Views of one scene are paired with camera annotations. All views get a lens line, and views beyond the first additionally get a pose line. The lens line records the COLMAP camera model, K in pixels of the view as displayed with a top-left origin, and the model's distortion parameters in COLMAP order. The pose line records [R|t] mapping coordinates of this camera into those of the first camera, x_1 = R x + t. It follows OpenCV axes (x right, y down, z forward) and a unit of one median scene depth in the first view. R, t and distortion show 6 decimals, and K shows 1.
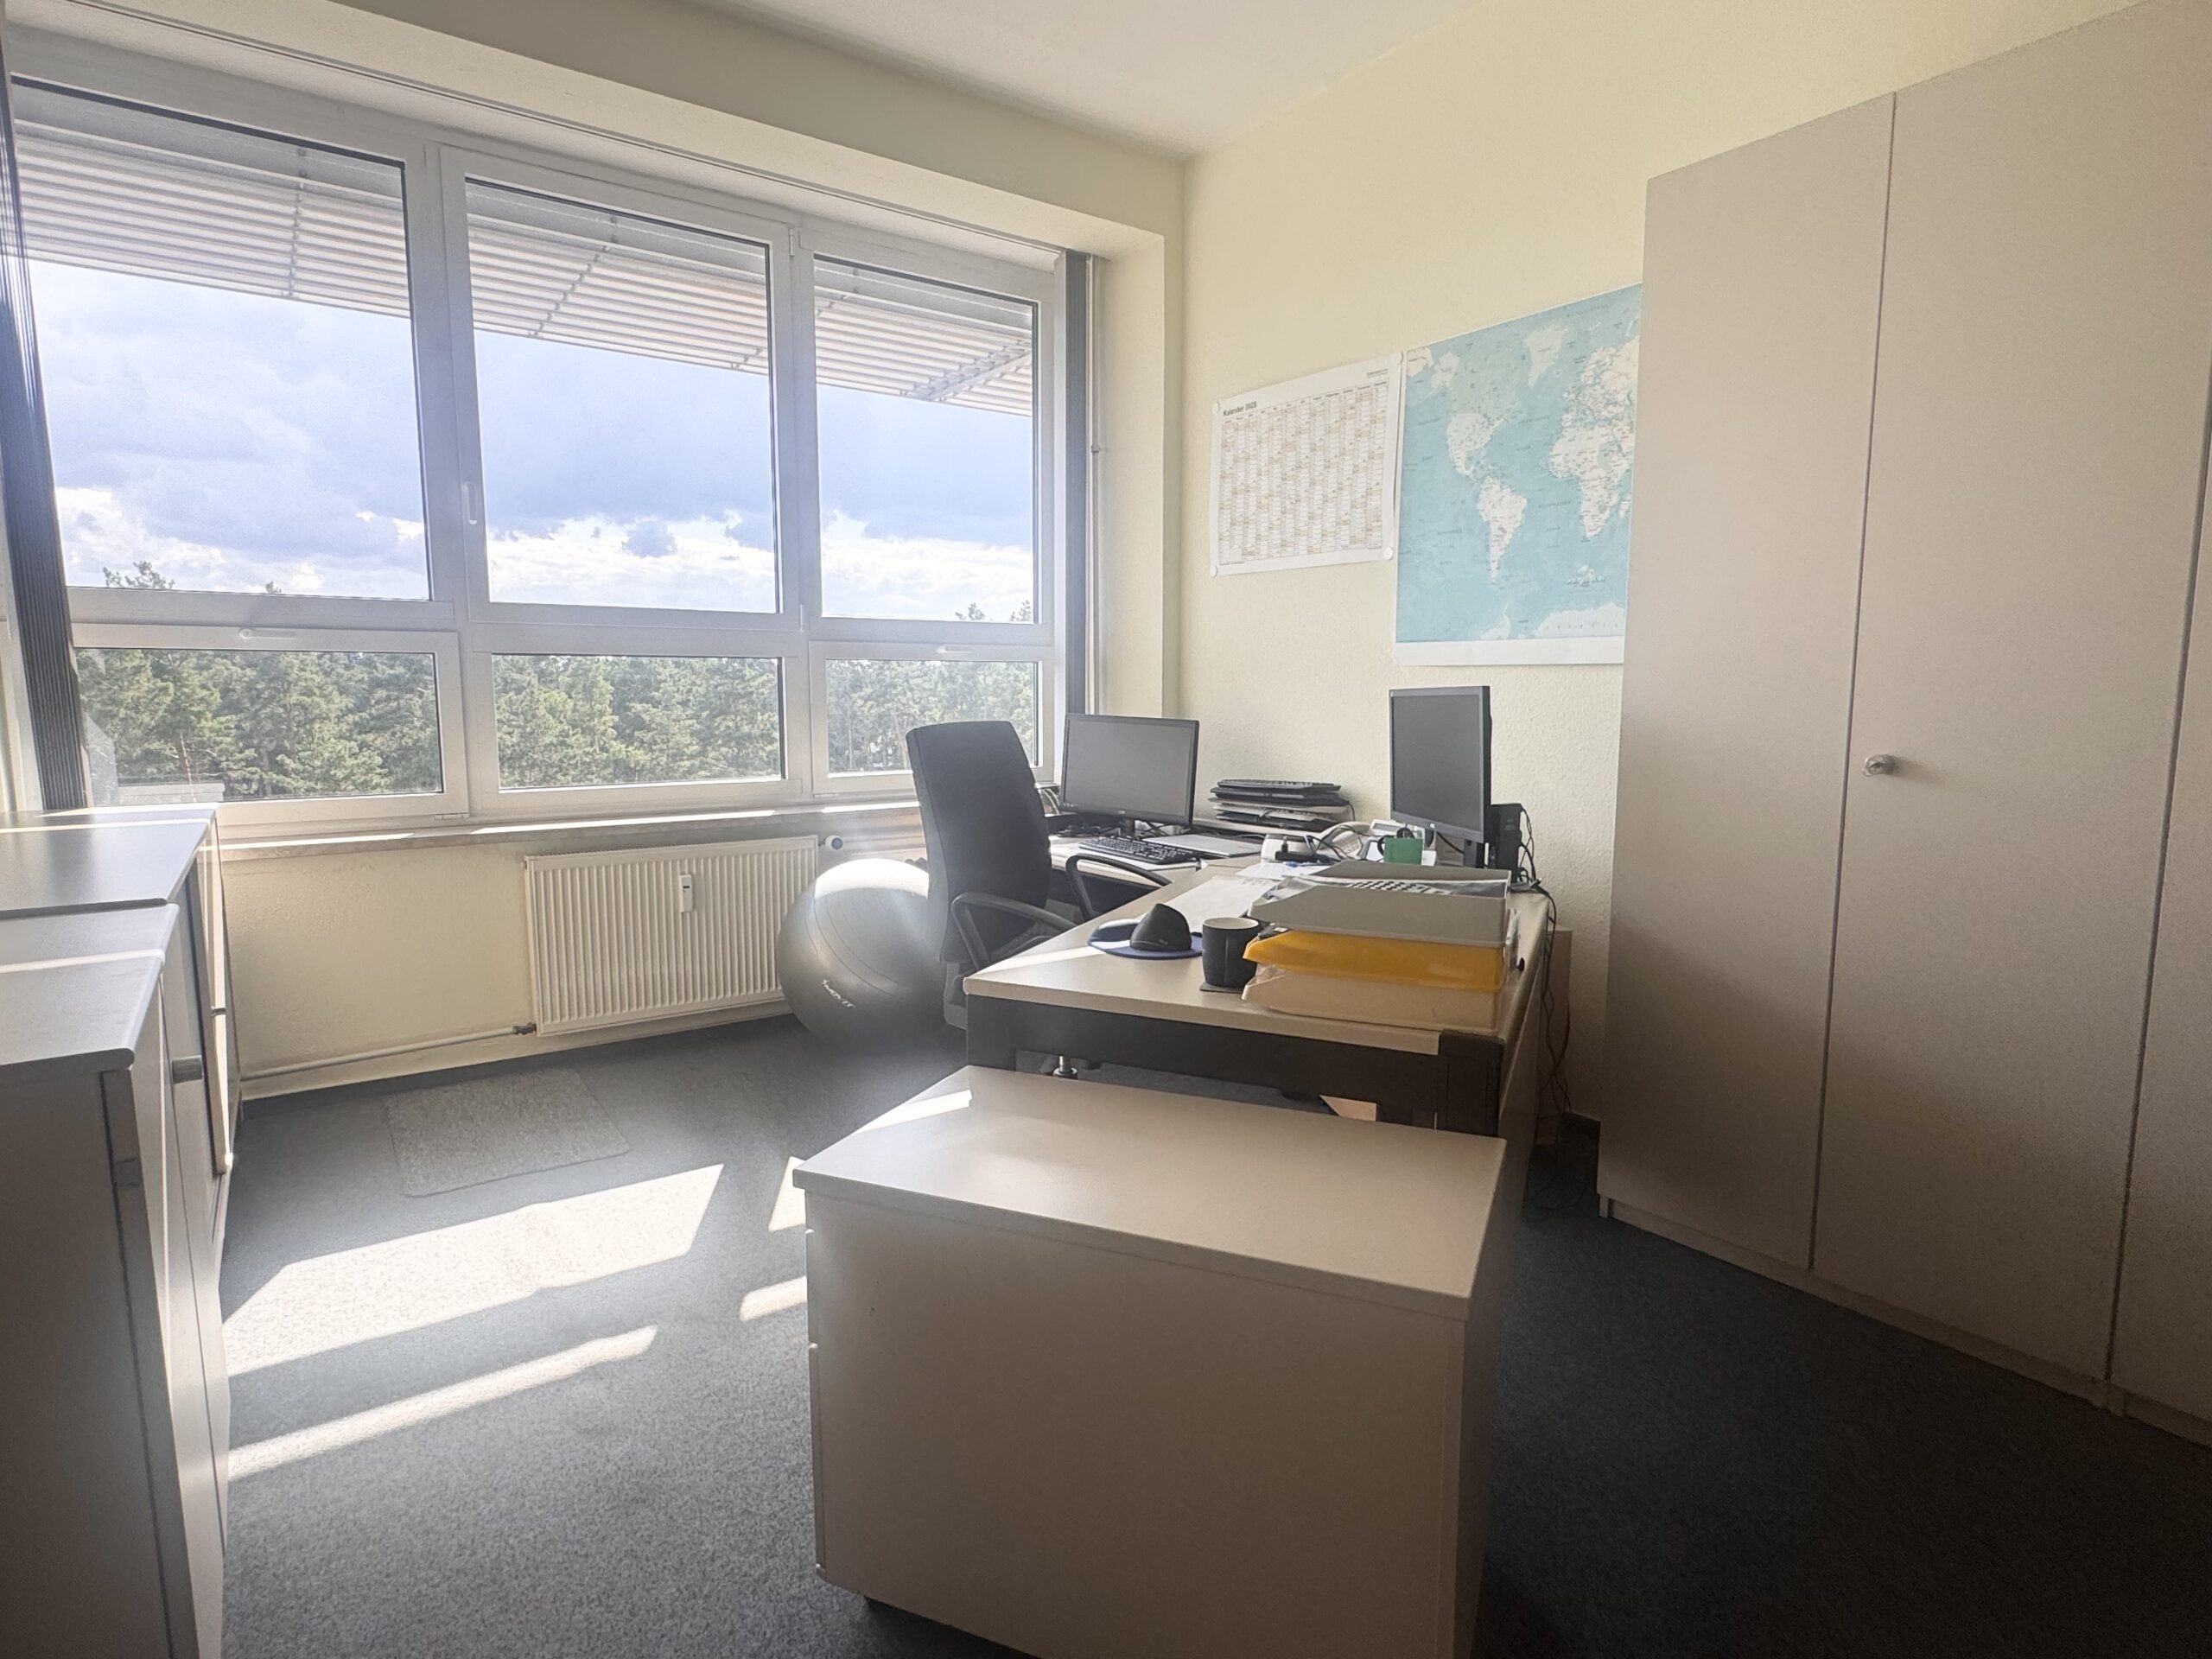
lens RADIAL K [[1187.4, 0, 1100.0], [0, 1187.4, 831.2], [0, 0, 1]] dist [-0.012197, -0.000784]
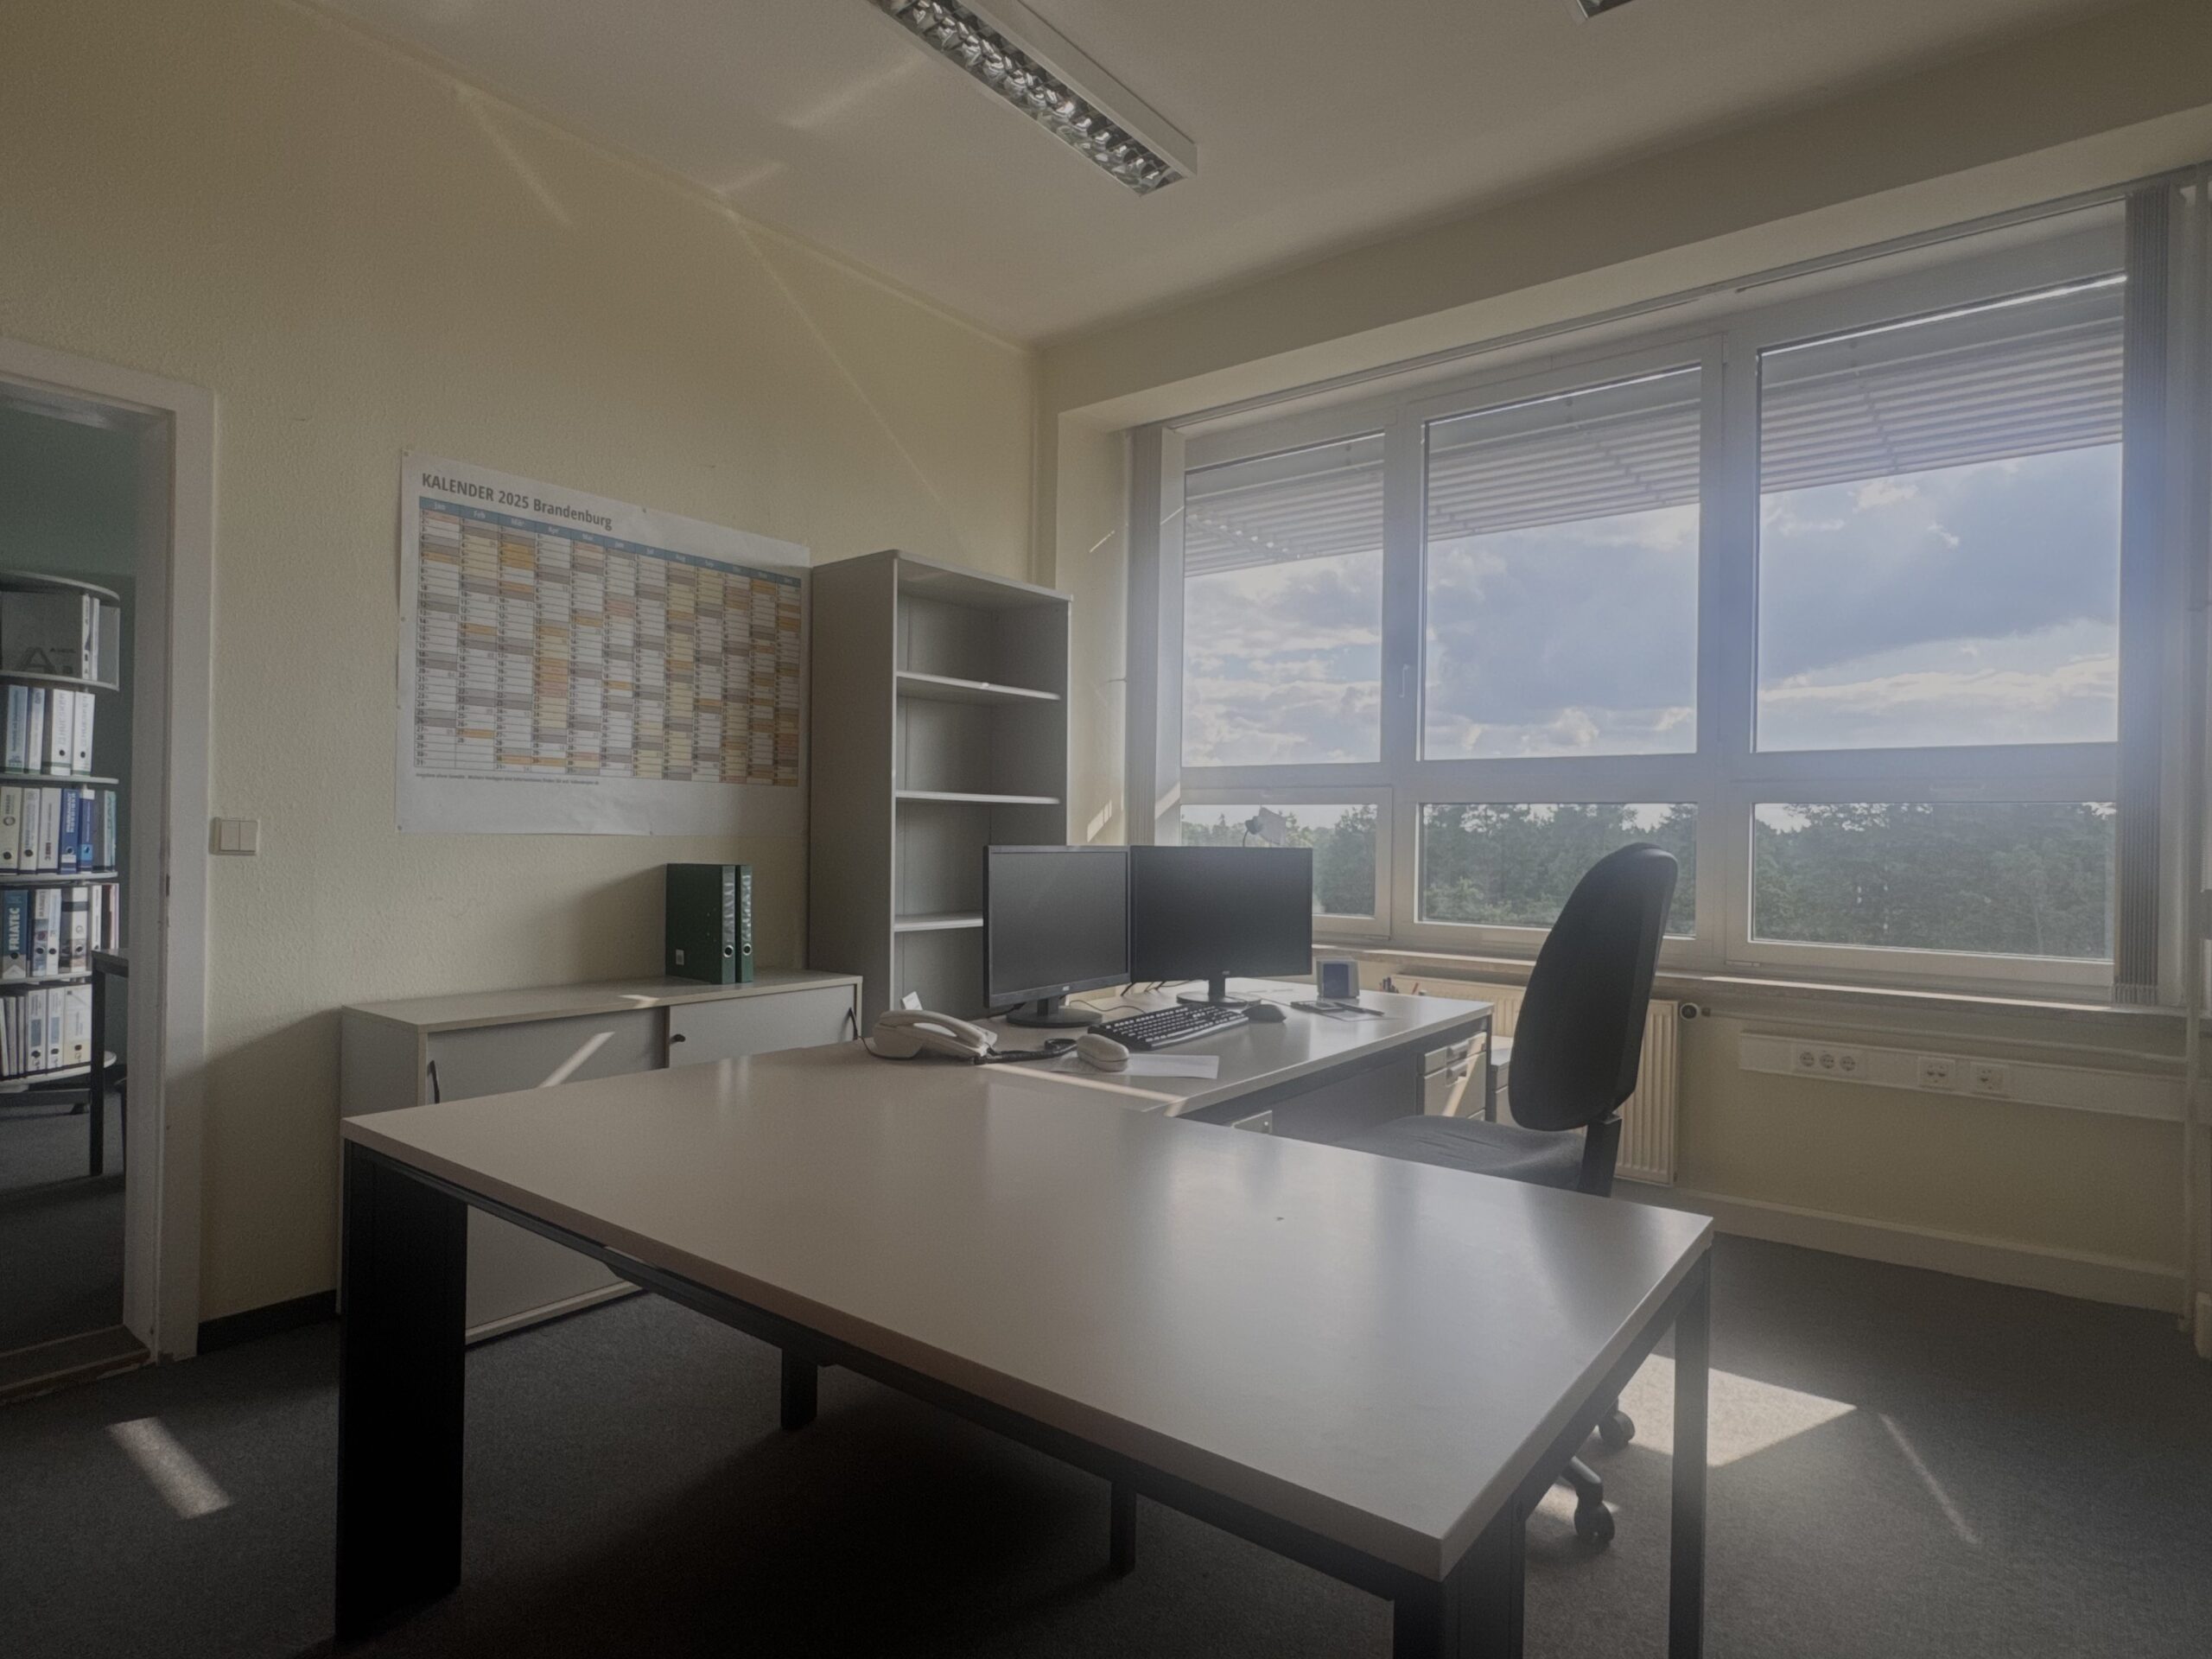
lens RADIAL K [[1187.4, 0, 1100.0], [0, 1187.4, 831.2], [0, 0, 1]] dist [-0.012197, -0.000784]
pose [[0.269910, -0.001617, -0.962884, 0.302795], [-0.127608, 0.991118, -0.037435, -0.021052], [0.954393, 0.132975, 0.267306, 0.214365]]
